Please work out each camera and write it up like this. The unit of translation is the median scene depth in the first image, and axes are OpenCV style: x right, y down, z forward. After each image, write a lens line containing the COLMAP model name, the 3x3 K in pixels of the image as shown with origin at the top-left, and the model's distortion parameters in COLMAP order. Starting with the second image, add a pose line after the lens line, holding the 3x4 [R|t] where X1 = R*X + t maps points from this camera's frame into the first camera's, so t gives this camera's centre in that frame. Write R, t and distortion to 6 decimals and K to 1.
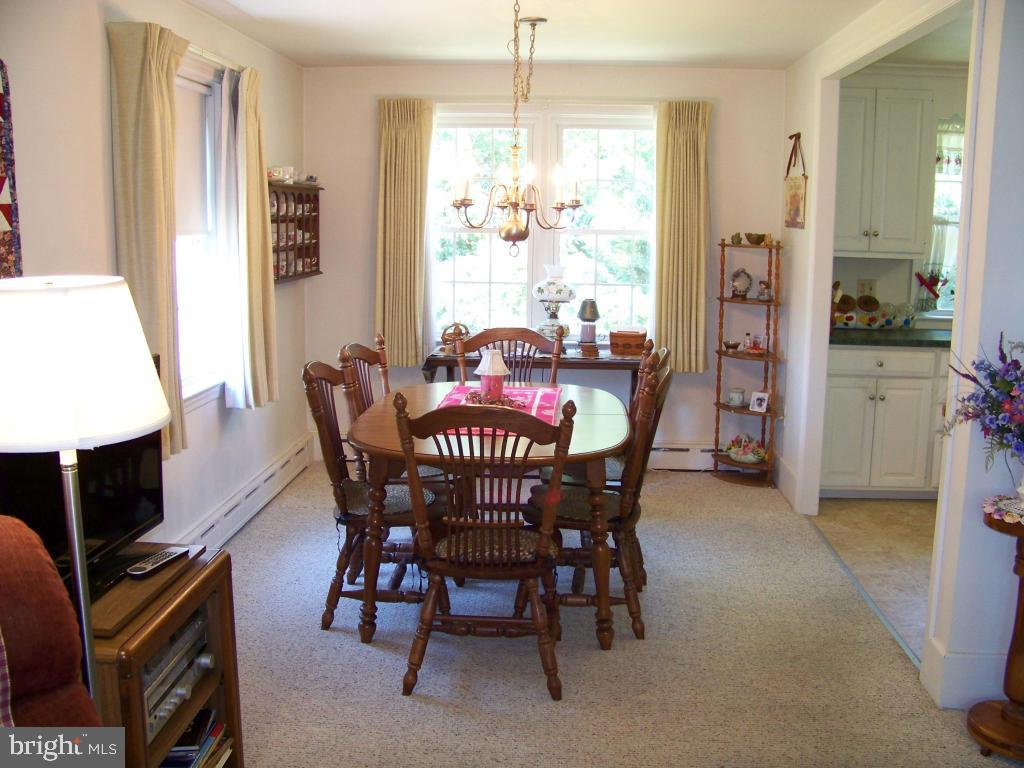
lens RADIAL K [[1003.1, 0, 512.0], [0, 1003.1, 384.0], [0, 0, 1]] dist [-0.255199, 0.308025]
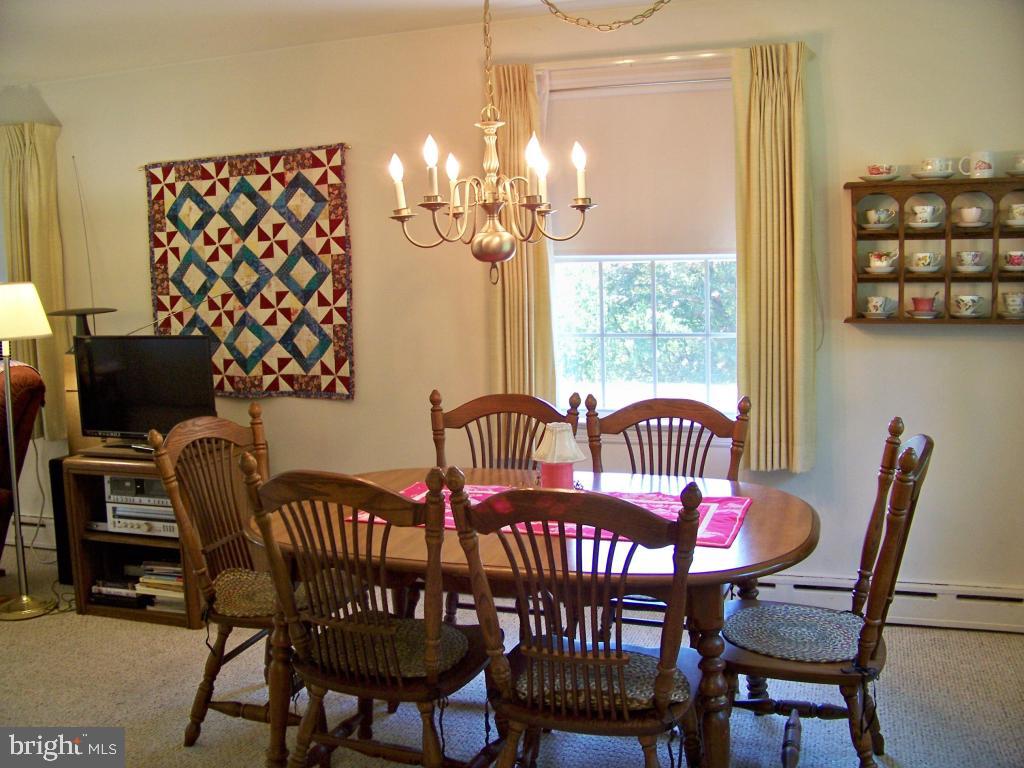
lens RADIAL K [[1003.1, 0, 512.0], [0, 1003.1, 384.0], [0, 0, 1]] dist [-0.255199, 0.308025]
pose [[-0.257191, 0.110928, -0.959973, 0.567182], [-0.134243, 0.979657, 0.149168, -0.139579], [0.956991, 0.167234, -0.237068, 1.013186]]
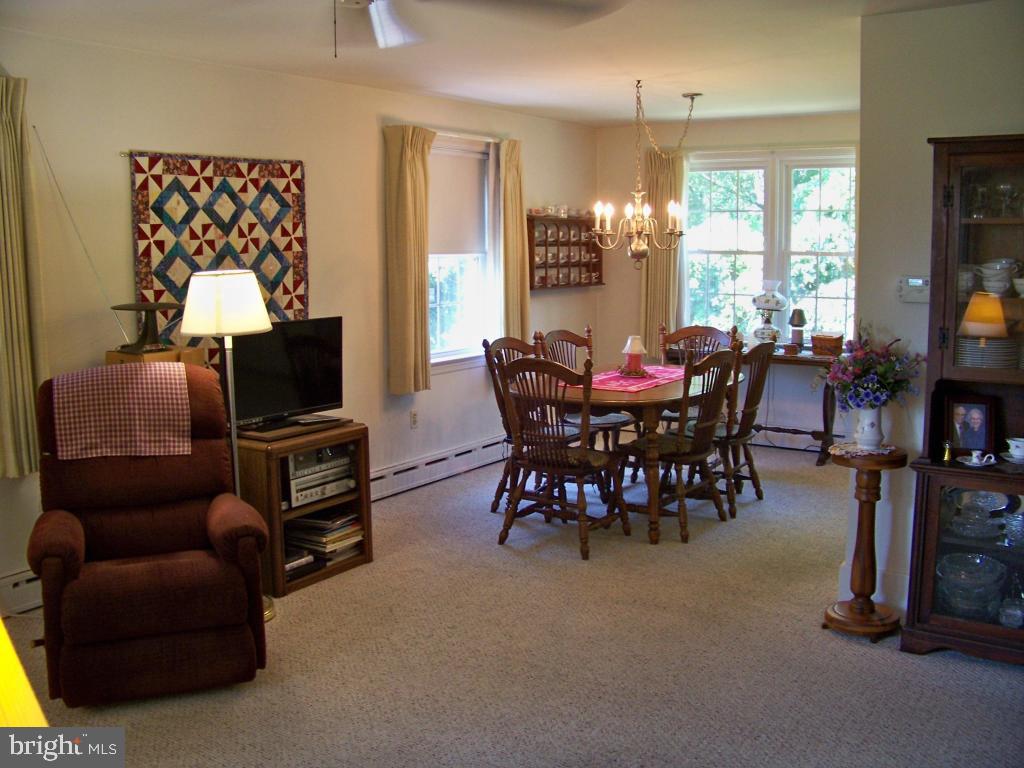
lens RADIAL K [[1003.1, 0, 512.0], [0, 1003.1, 384.0], [0, 0, 1]] dist [-0.255199, 0.308025]
pose [[0.867378, 0.054690, -0.494635, 0.477525], [-0.066737, 0.997748, -0.006710, 0.049145], [0.493155, 0.038831, 0.869075, -0.271670]]
